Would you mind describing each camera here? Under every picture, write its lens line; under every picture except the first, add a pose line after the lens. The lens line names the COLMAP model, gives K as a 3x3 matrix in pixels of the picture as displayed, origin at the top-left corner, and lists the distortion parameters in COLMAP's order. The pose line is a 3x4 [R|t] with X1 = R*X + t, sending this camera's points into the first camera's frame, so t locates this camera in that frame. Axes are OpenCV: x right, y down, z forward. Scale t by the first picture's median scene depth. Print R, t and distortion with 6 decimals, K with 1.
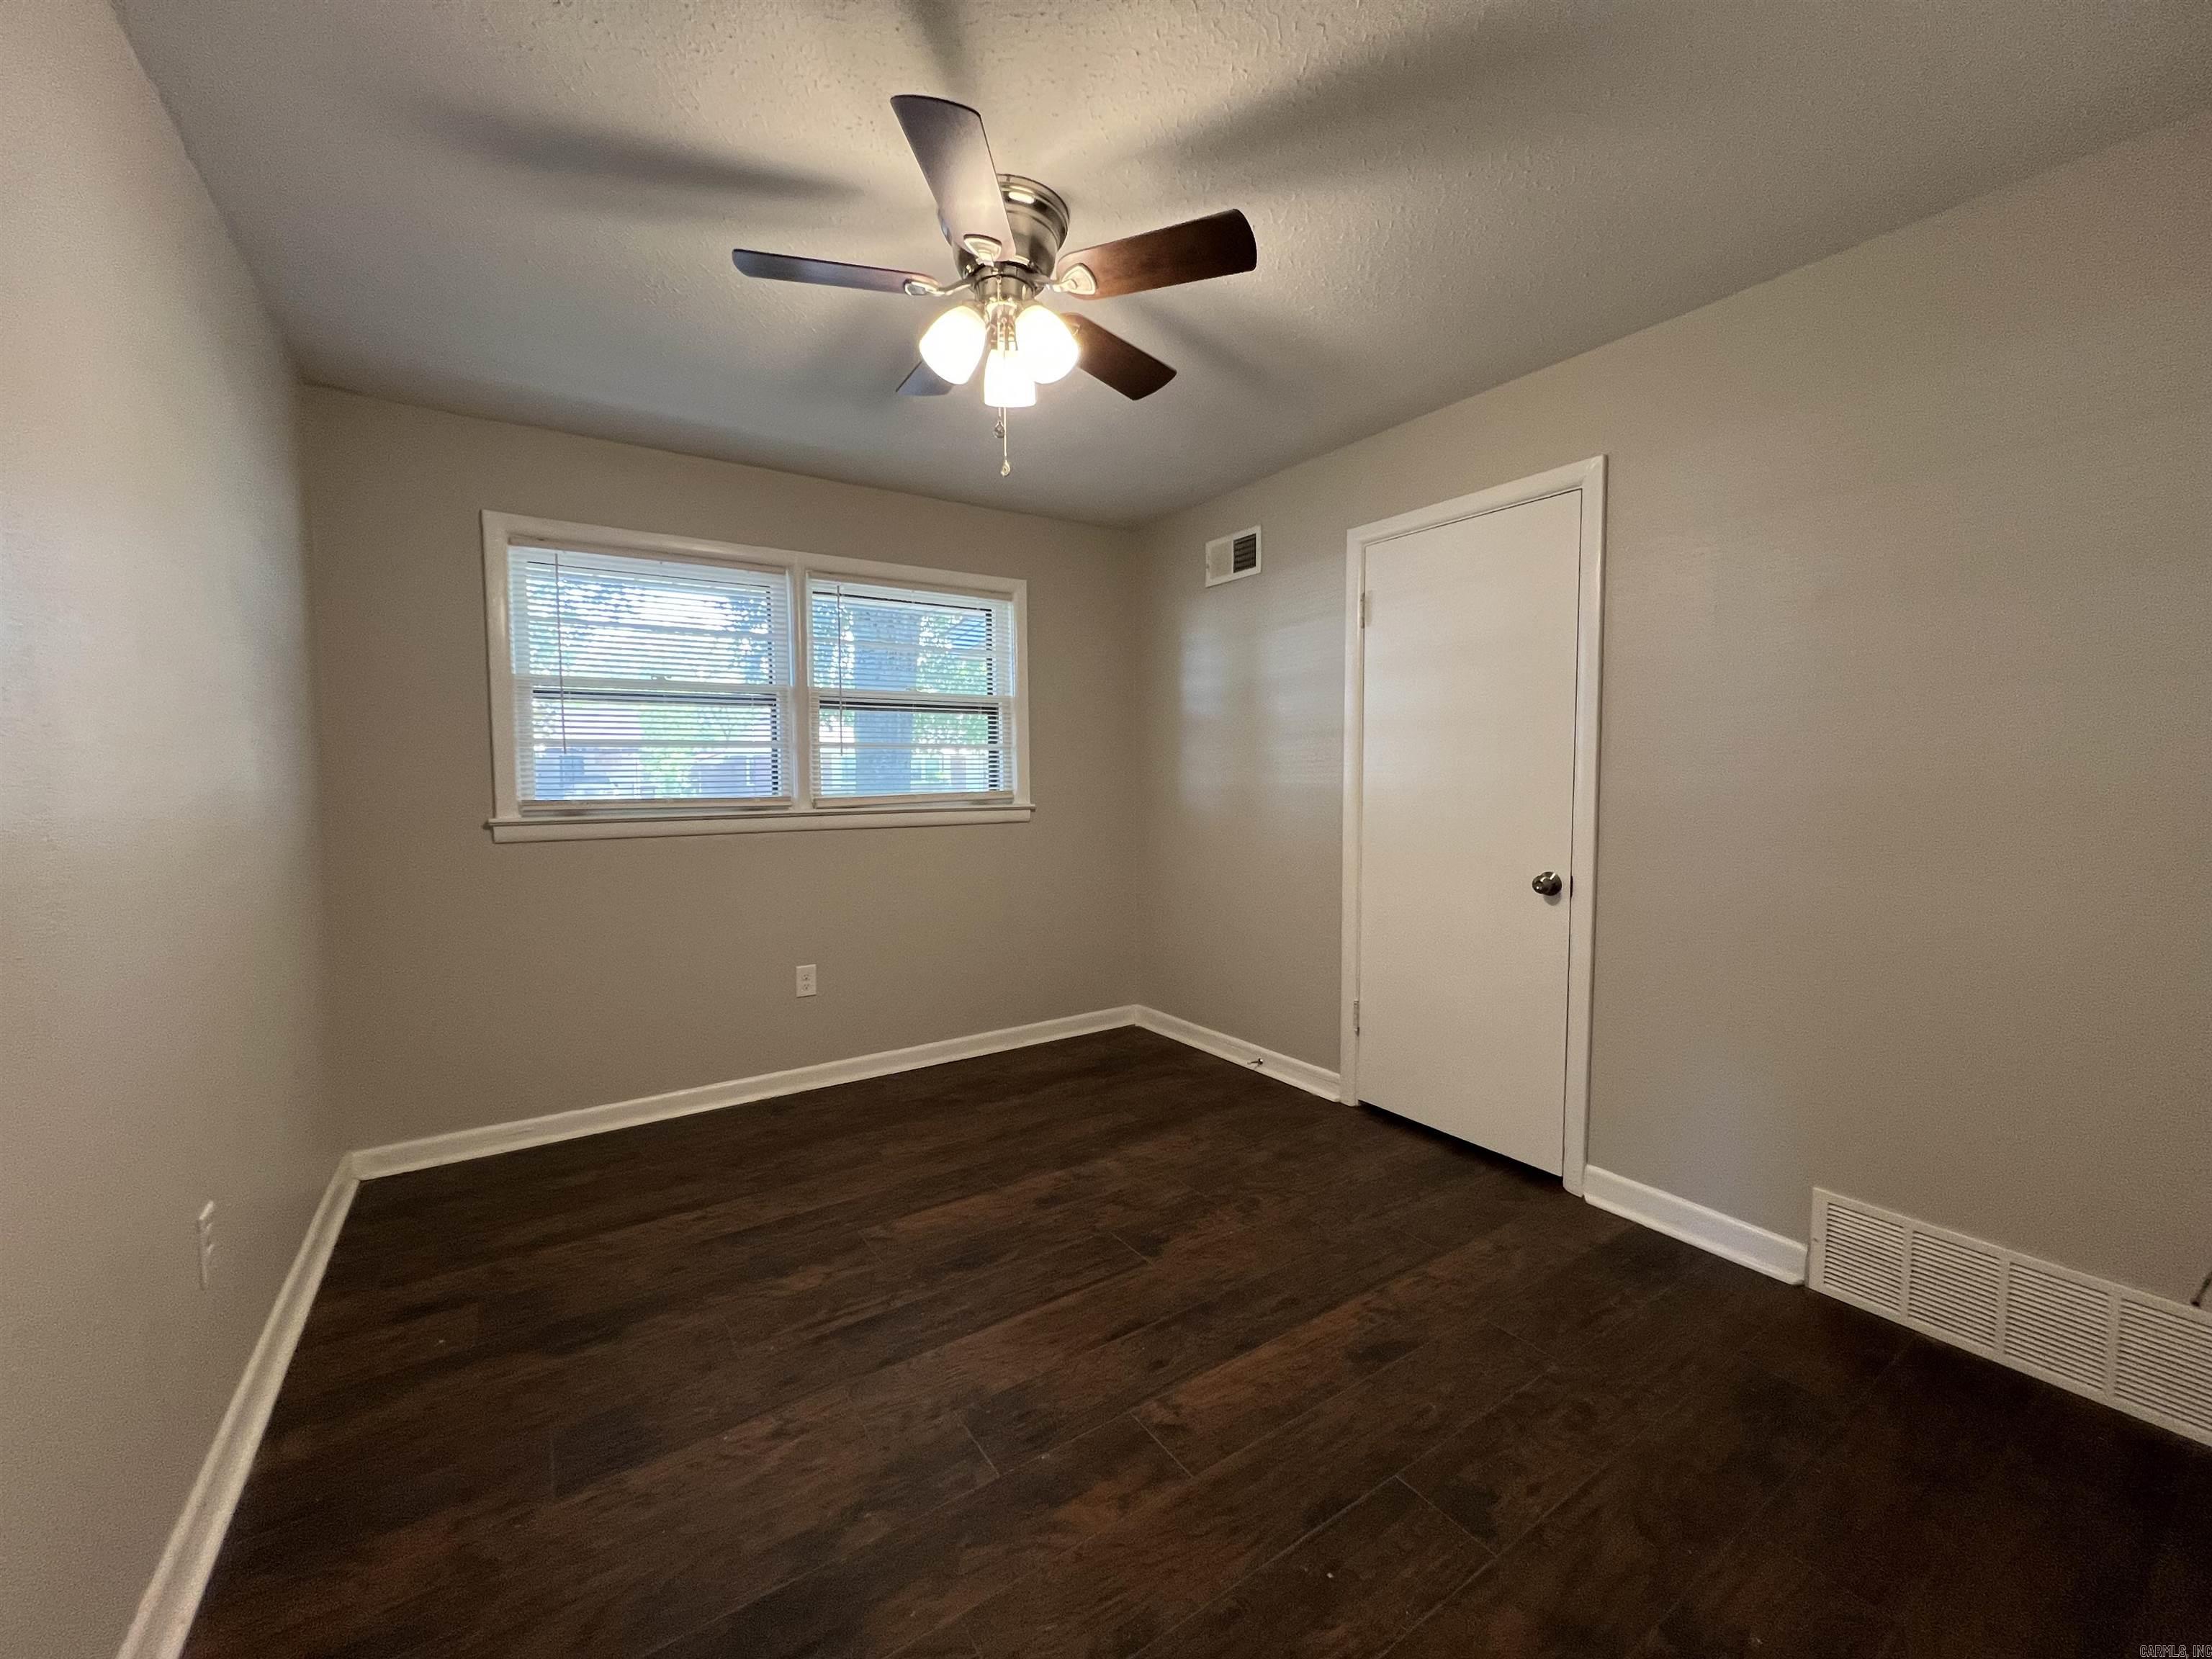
lens RADIAL K [[882.9, 0, 1098.7], [0, 882.9, 821.0], [0, 0, 1]] dist [-0.000153, 0.000056]
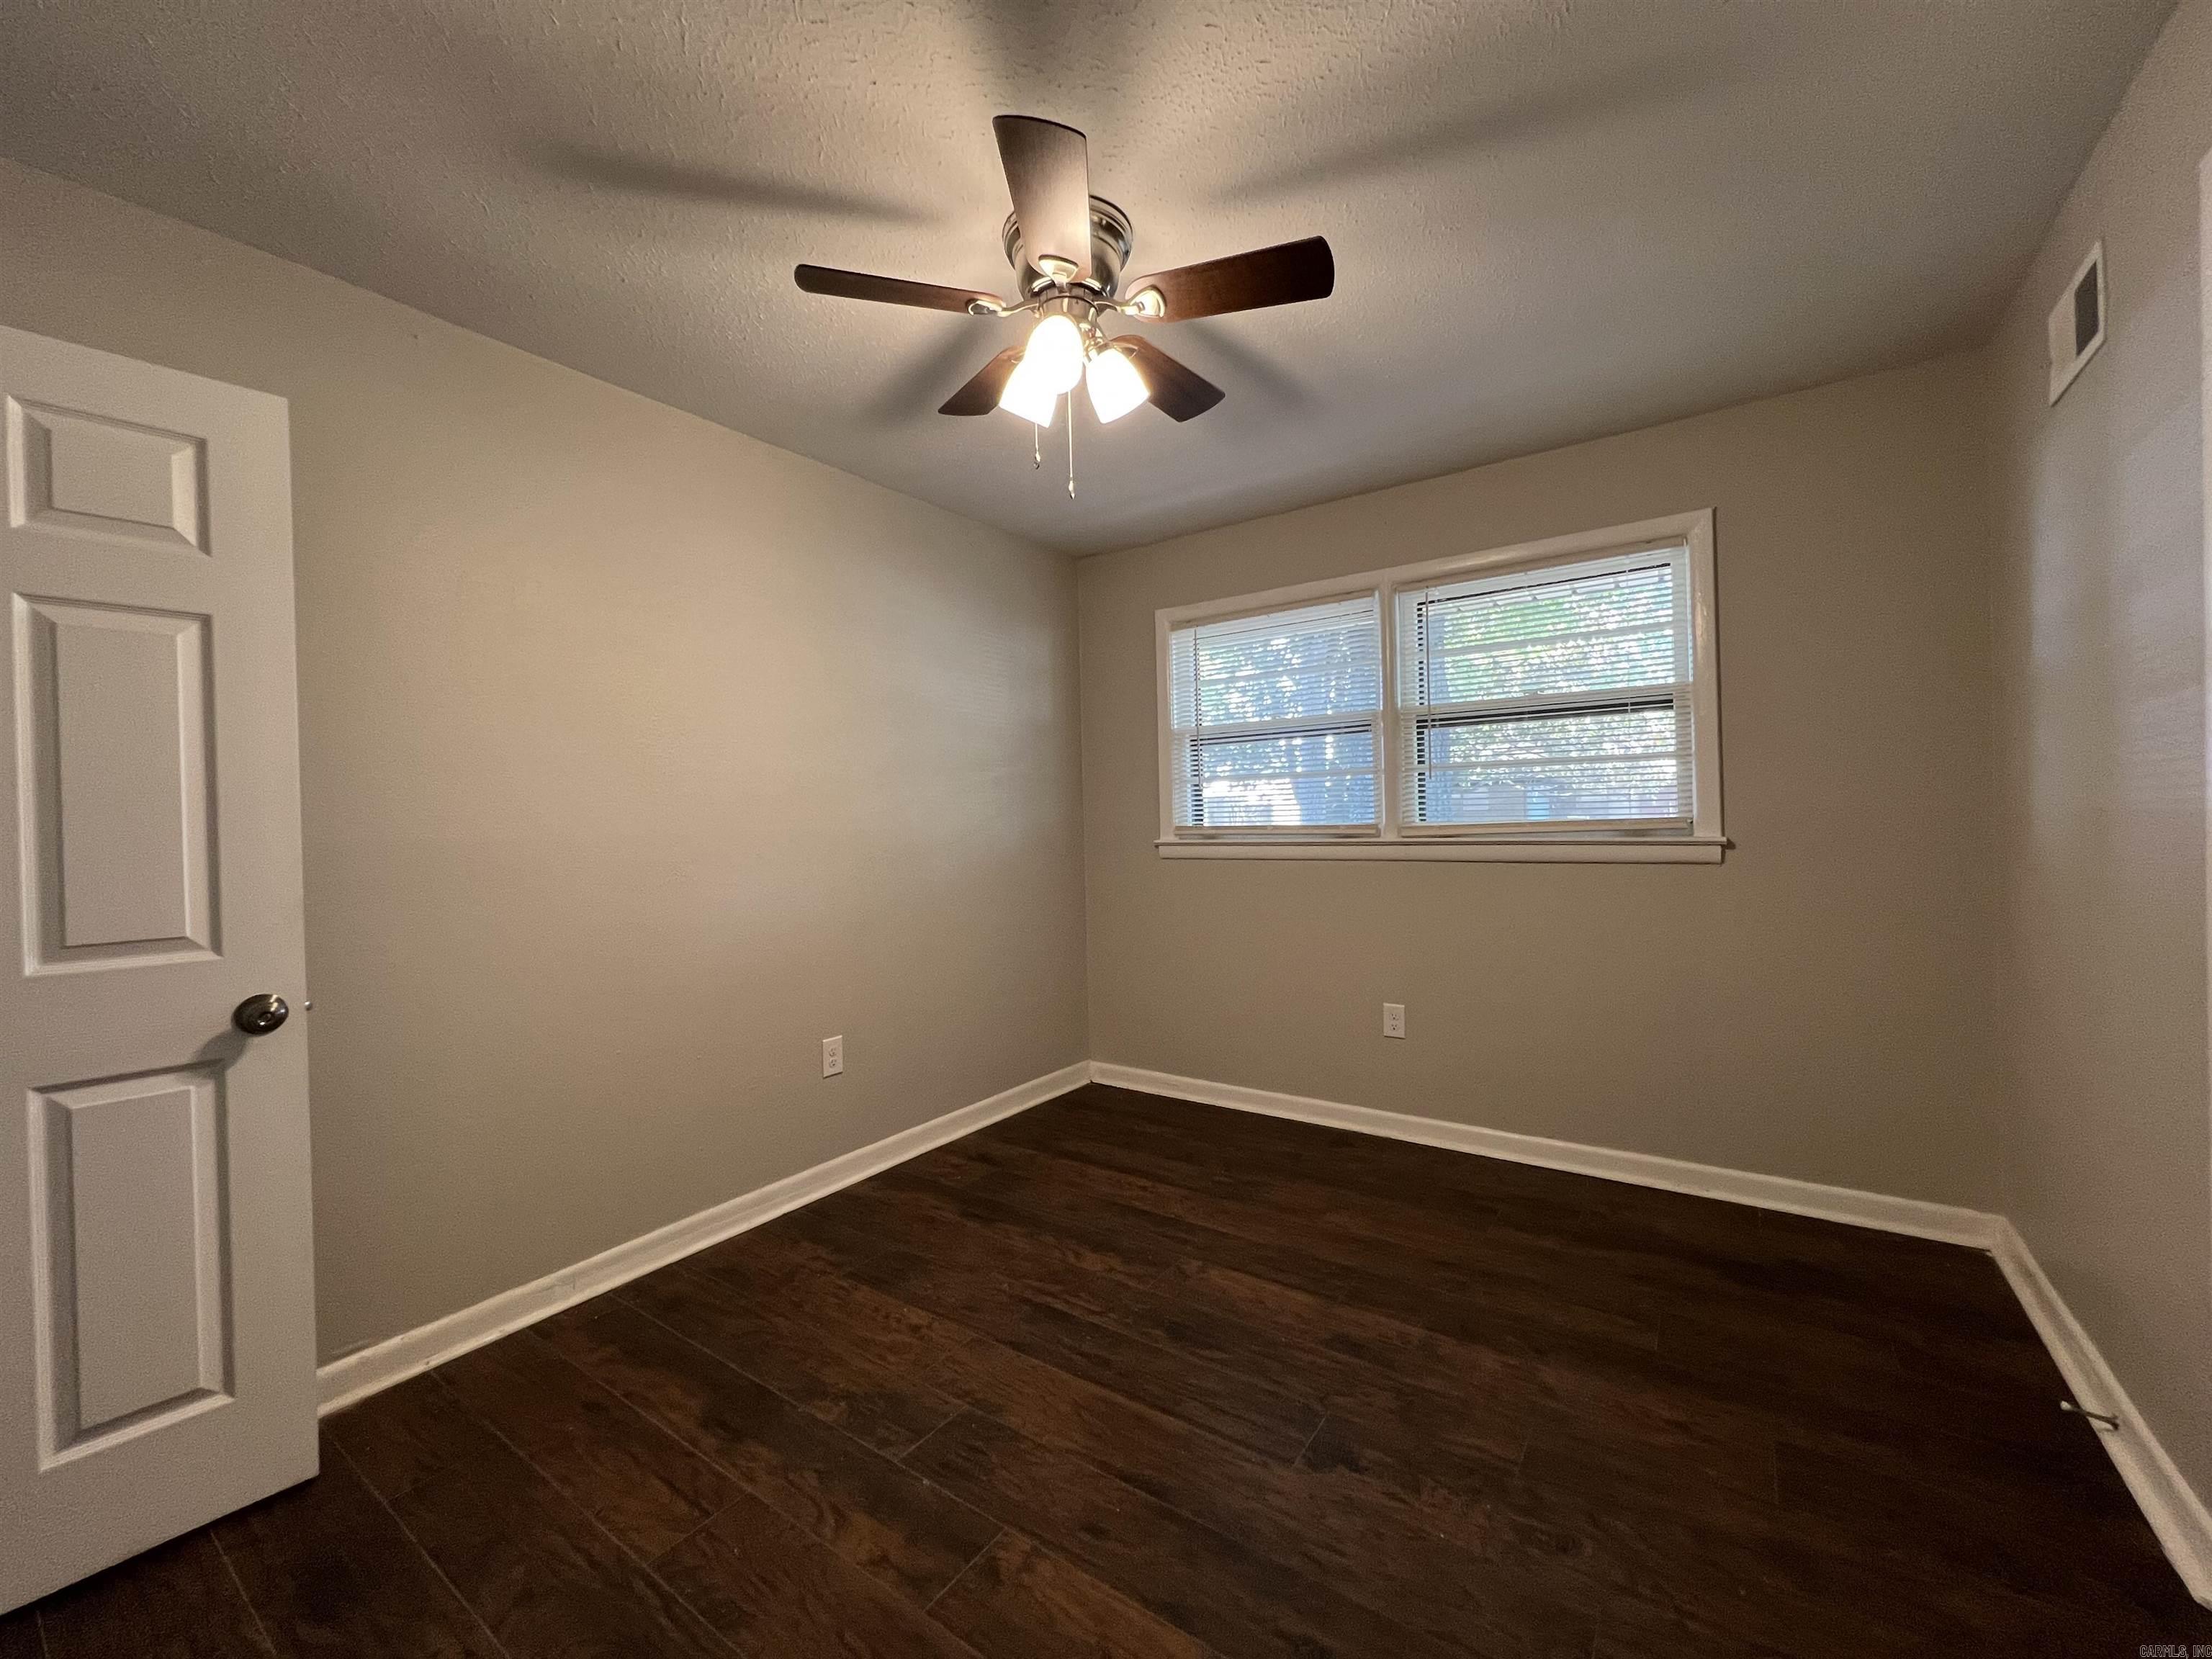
lens RADIAL K [[882.9, 0, 1098.7], [0, 882.9, 821.0], [0, 0, 1]] dist [-0.000153, 0.000056]
pose [[0.359014, 0.002260, -0.933329, 0.565538], [-0.028368, 0.999561, -0.008491, -0.018485], [0.932901, 0.029526, 0.358921, 0.477919]]
